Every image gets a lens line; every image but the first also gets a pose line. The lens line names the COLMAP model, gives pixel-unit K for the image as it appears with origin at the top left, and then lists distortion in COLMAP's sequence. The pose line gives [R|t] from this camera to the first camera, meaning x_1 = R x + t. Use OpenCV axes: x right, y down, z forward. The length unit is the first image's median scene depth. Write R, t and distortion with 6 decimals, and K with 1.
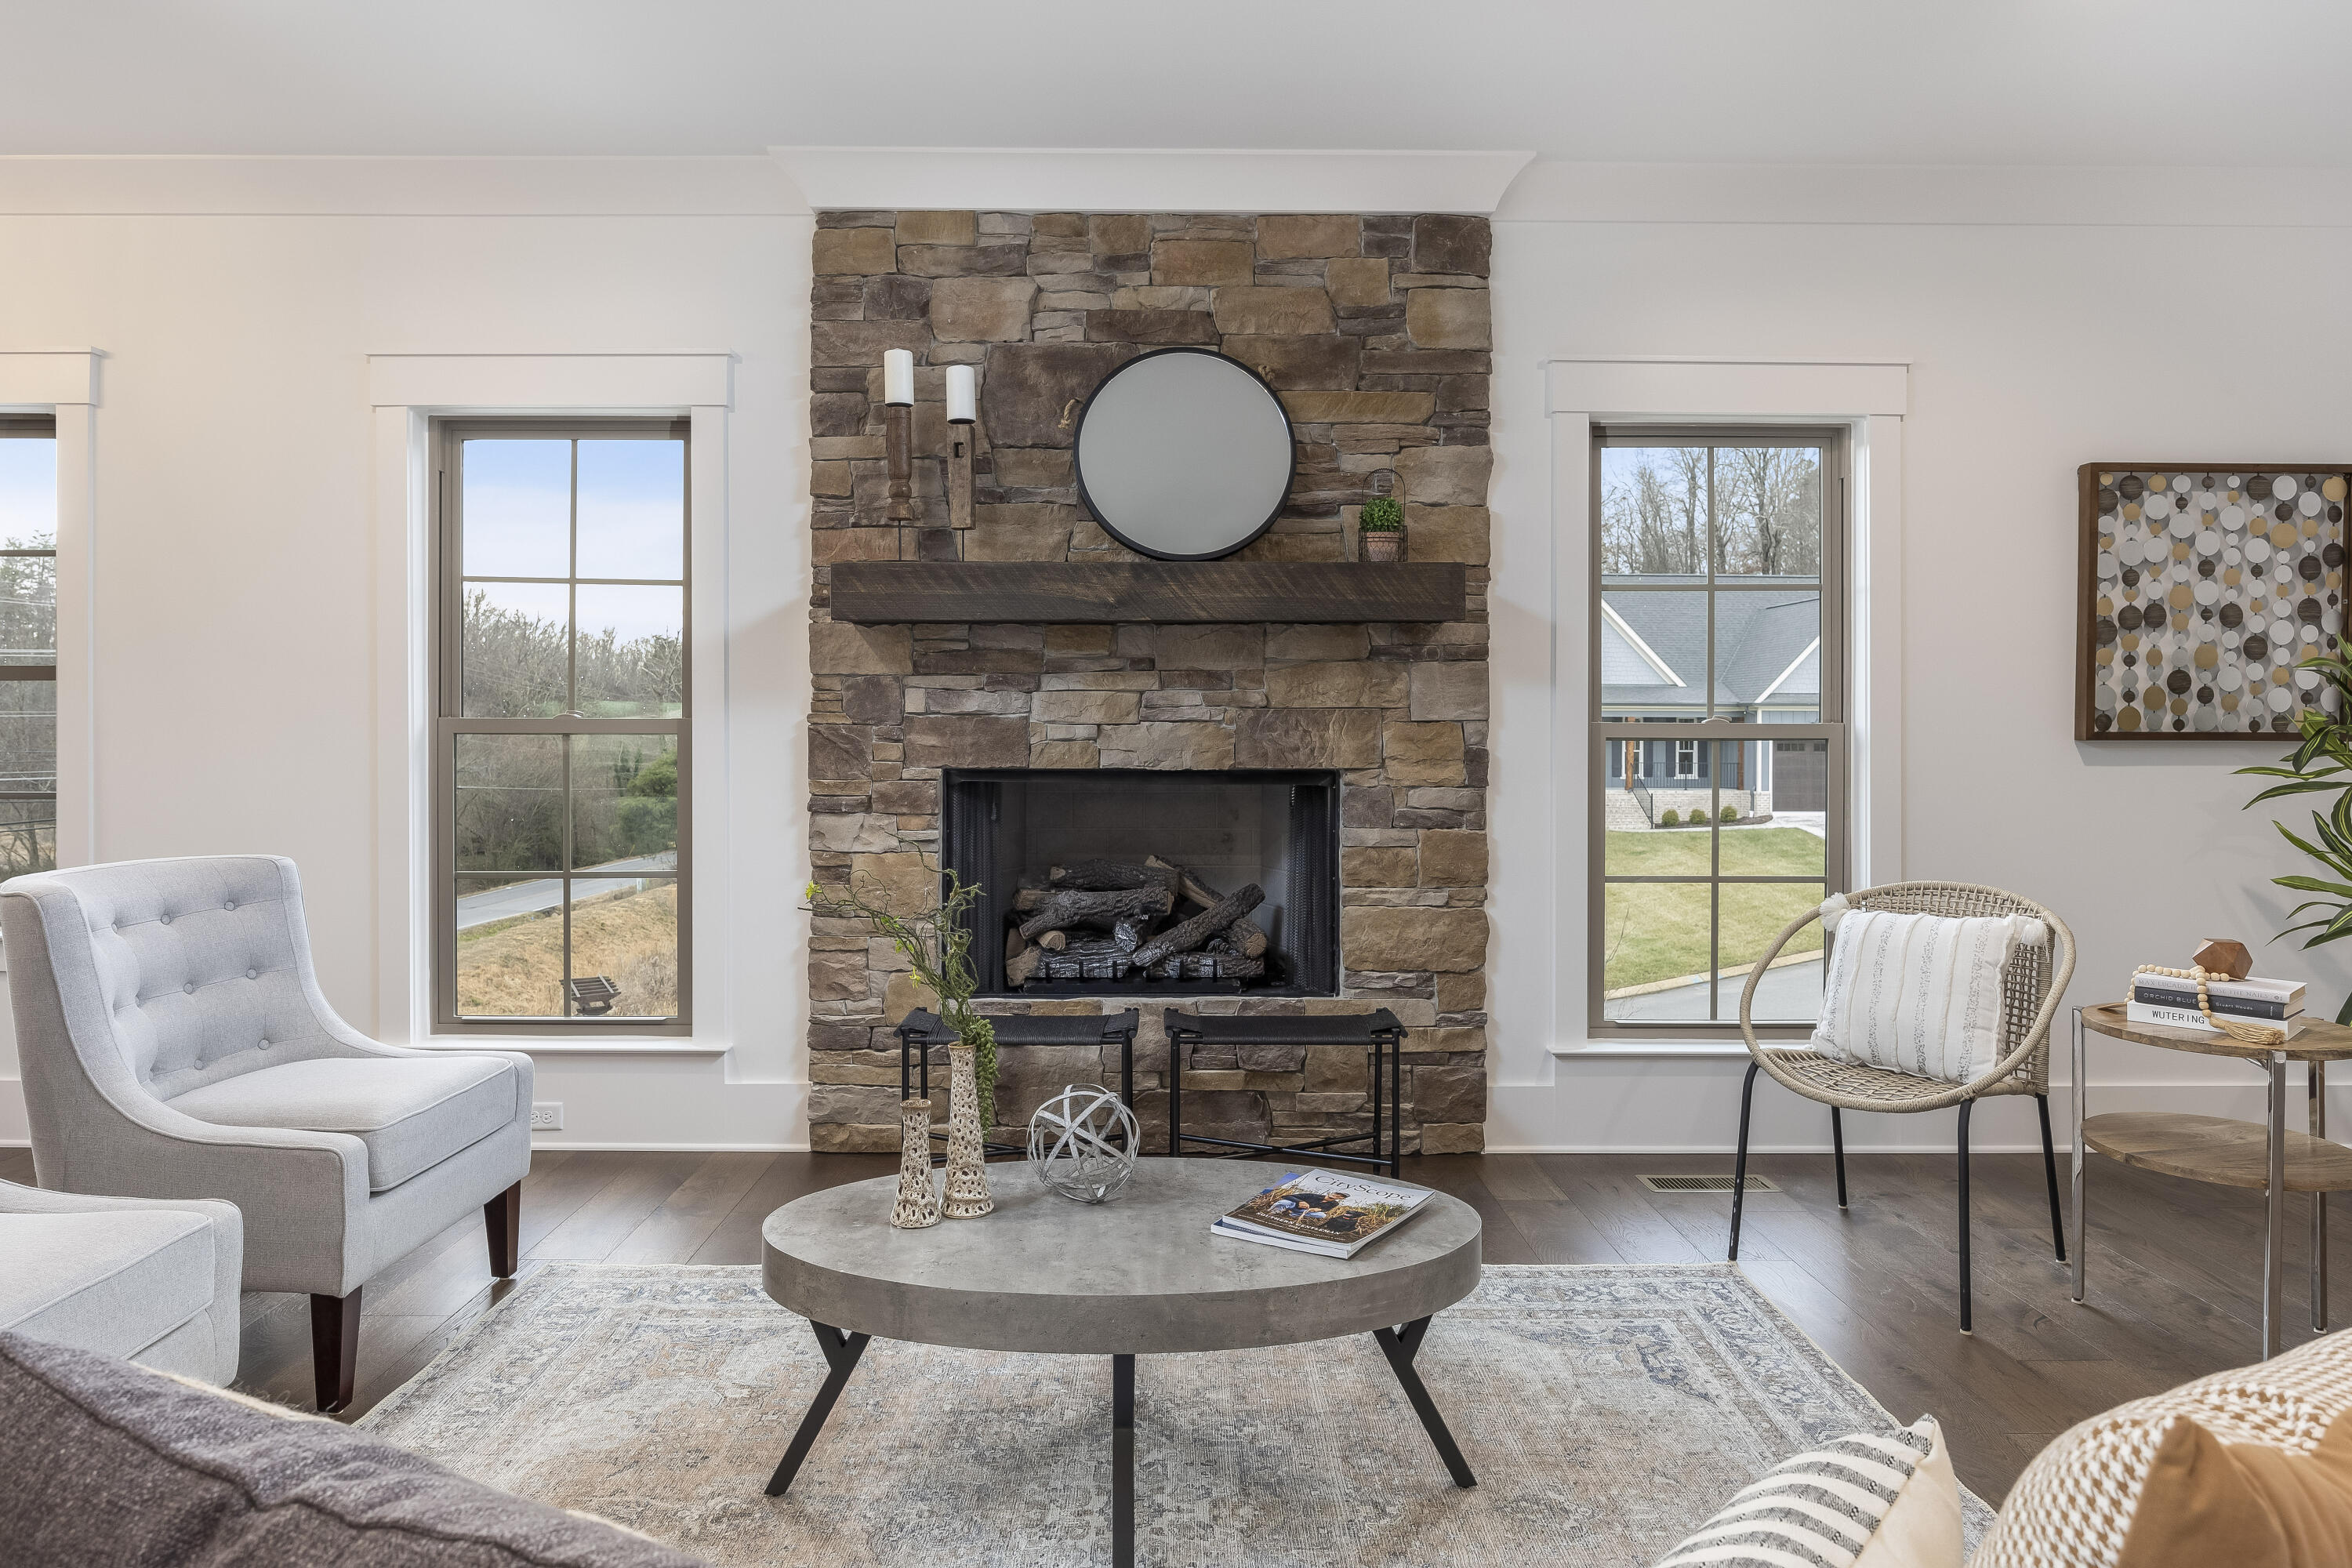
lens RADIAL K [[1415.2, 0, 1195.3], [0, 1415.2, 735.9], [0, 0, 1]] dist [0.003701, -0.001155]
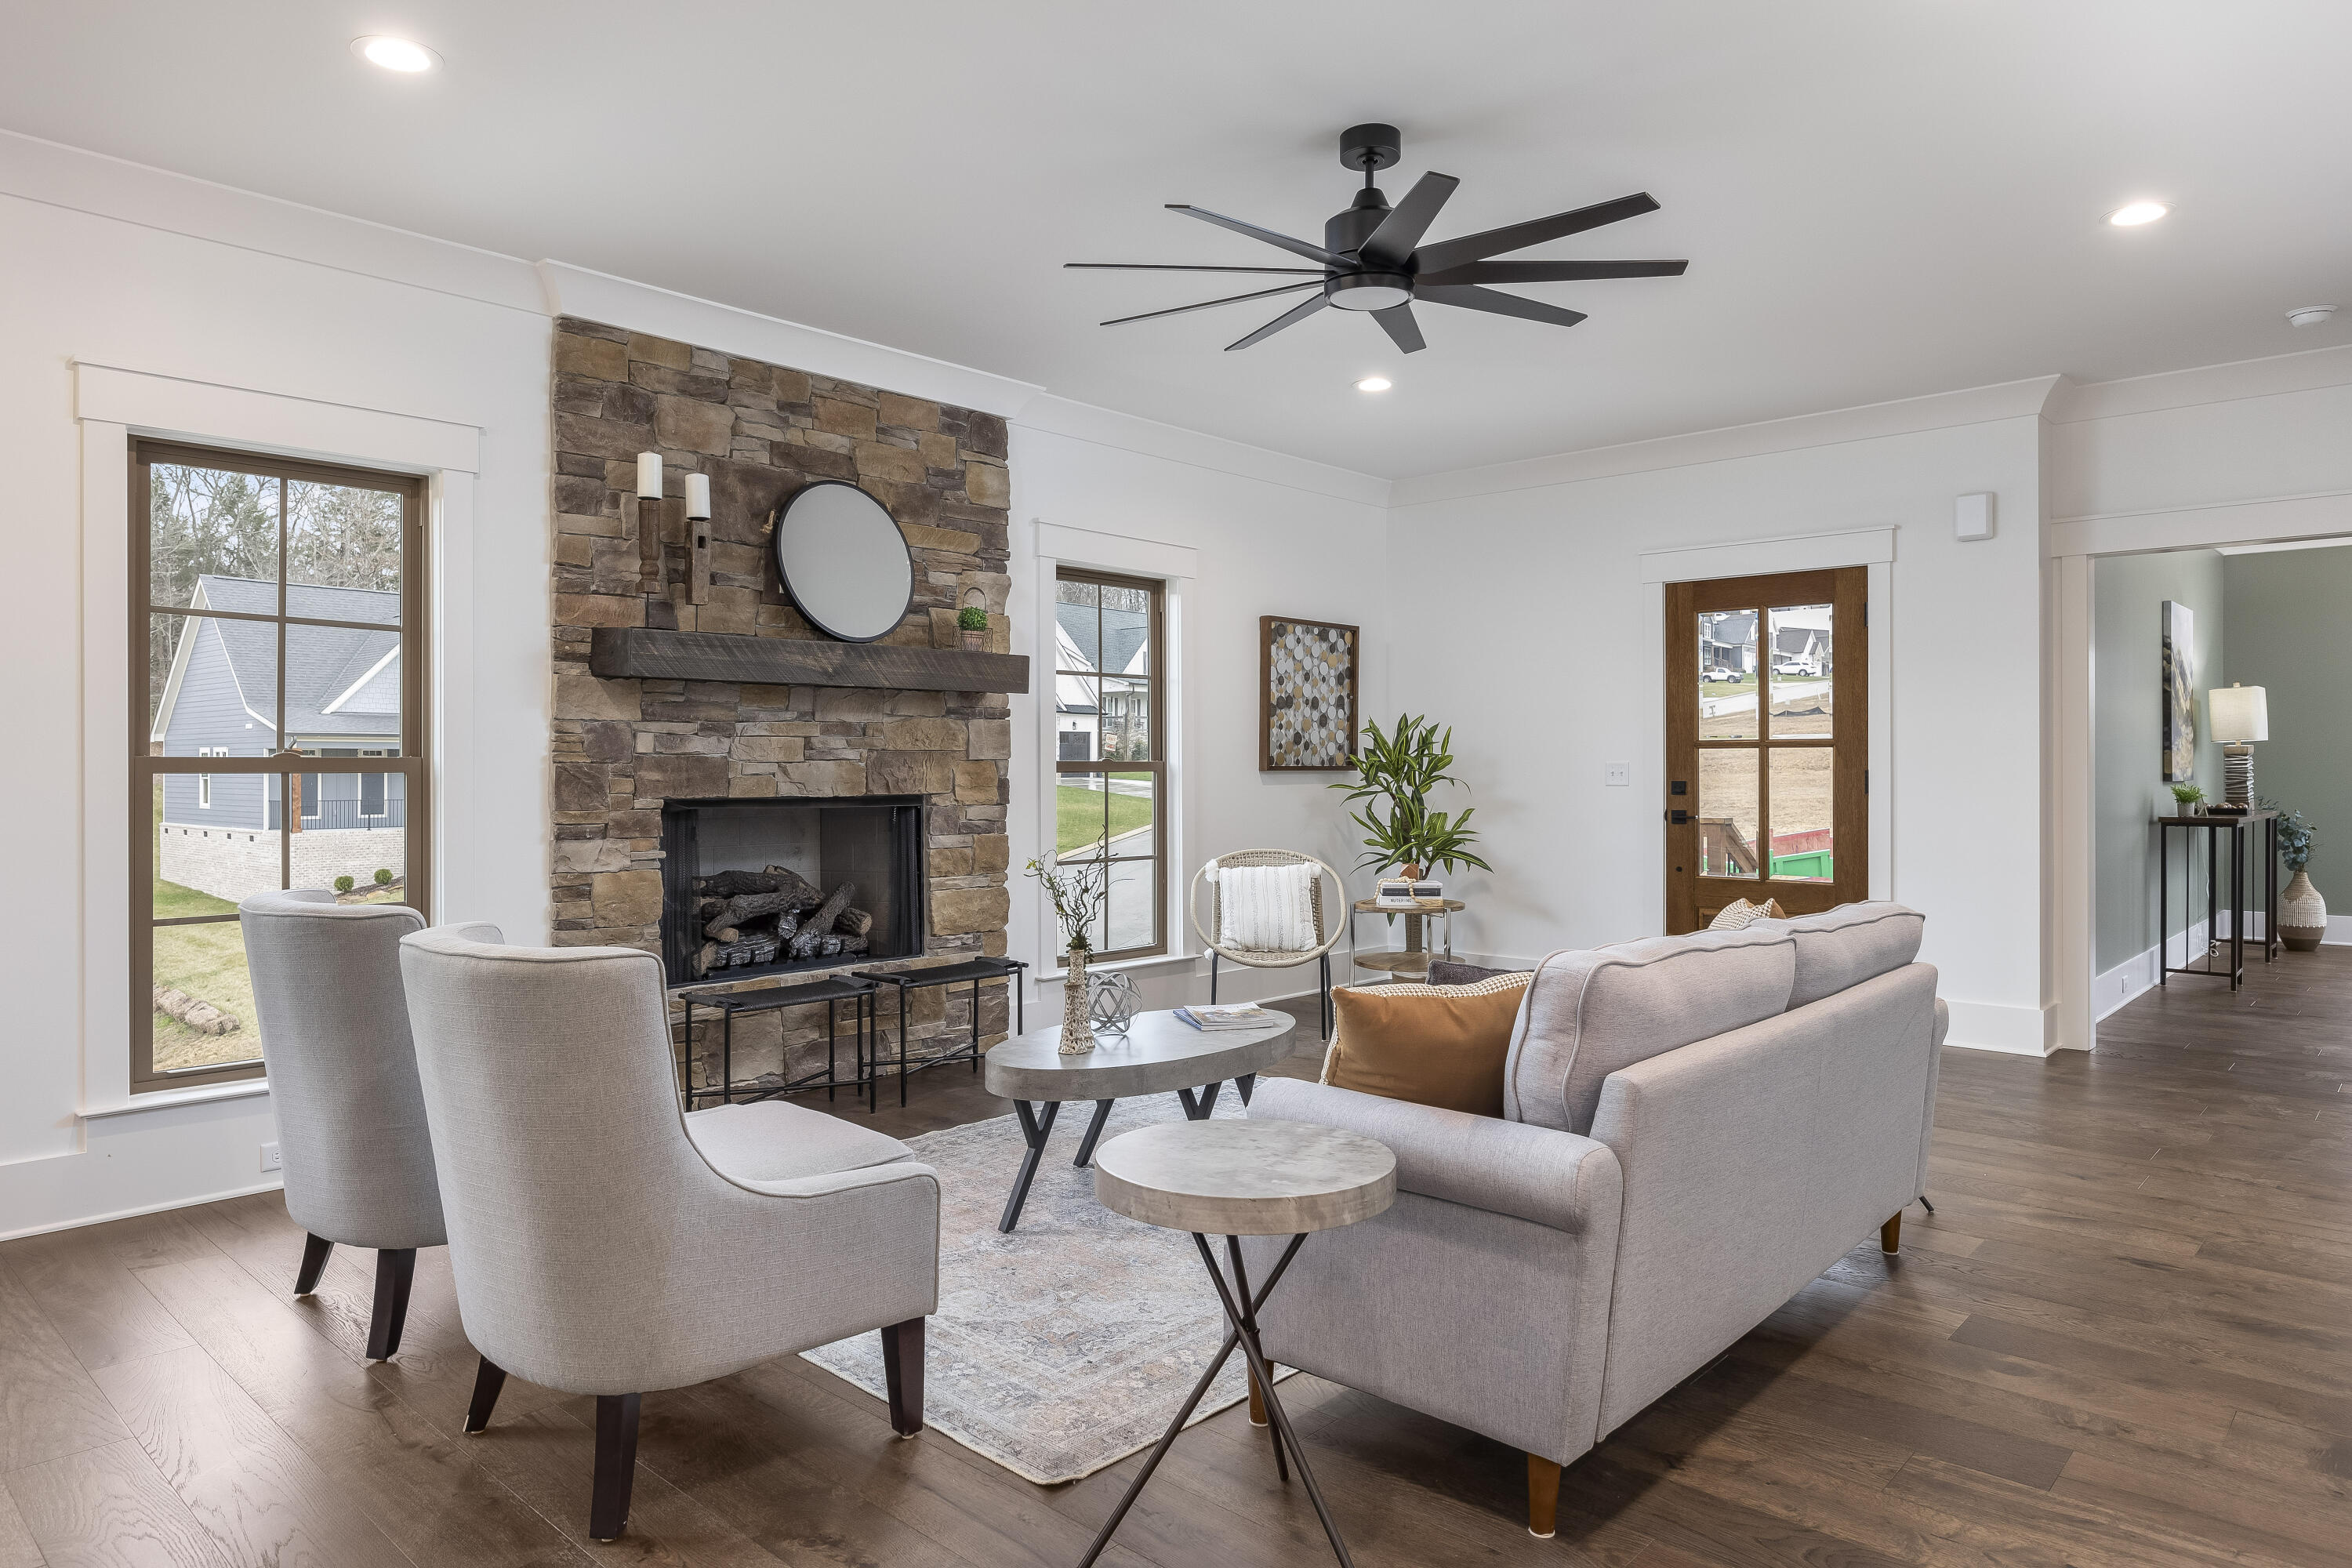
lens RADIAL K [[1451.7, 0, 1175.4], [0, 1451.7, 771.5], [0, 0, 1]] dist [0.002768, 0.001193]
pose [[0.685145, -0.005984, 0.728382, -0.784573], [0.004624, 0.999982, 0.003865, -0.003509], [-0.728392, 0.000720, 0.685160, -0.170337]]
